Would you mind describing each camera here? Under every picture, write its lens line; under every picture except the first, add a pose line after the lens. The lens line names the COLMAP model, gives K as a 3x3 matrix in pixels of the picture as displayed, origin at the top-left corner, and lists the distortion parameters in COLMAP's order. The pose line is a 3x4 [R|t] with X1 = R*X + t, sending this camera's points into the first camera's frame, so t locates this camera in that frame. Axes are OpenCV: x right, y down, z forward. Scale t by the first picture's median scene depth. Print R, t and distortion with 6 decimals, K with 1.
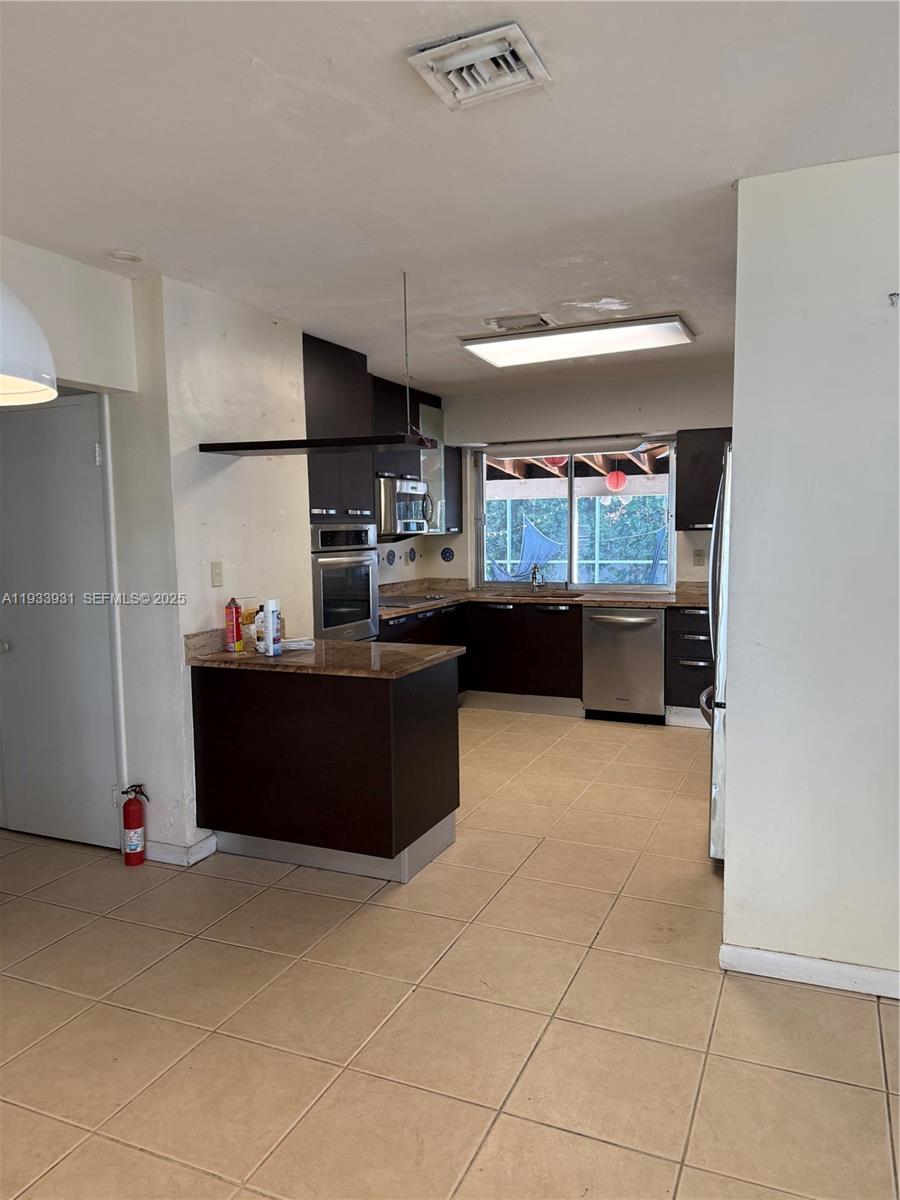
lens RADIAL K [[840.6, 0, 453.9], [0, 840.6, 589.5], [0, 0, 1]] dist [0.008738, -0.002356]
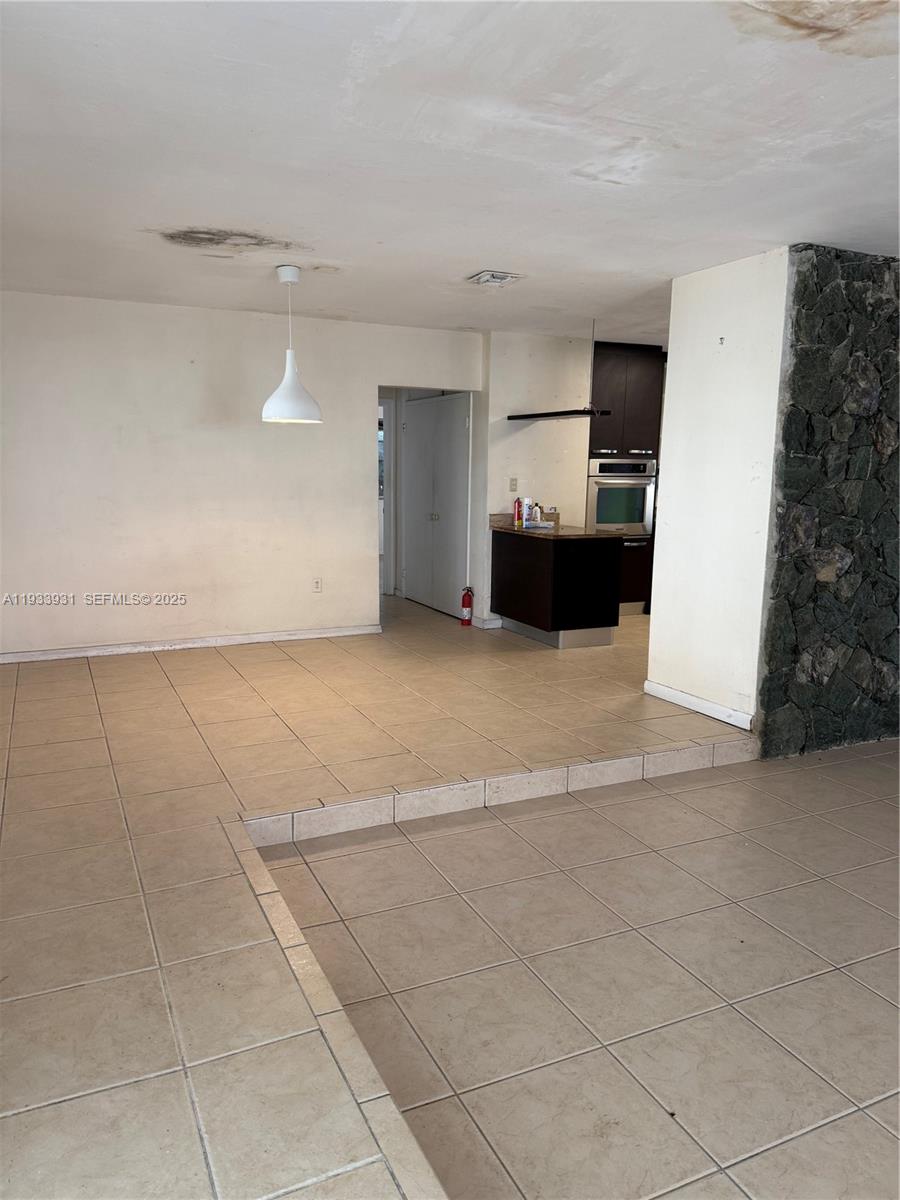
lens RADIAL K [[840.6, 0, 448.6], [0, 840.6, 605.2], [0, 0, 1]] dist [0.008738, -0.002356]
pose [[0.748720, 0.126701, -0.650665, 0.902999], [-0.064038, 0.990798, 0.119245, 0.035484], [0.659786, -0.047614, 0.749944, -0.553473]]
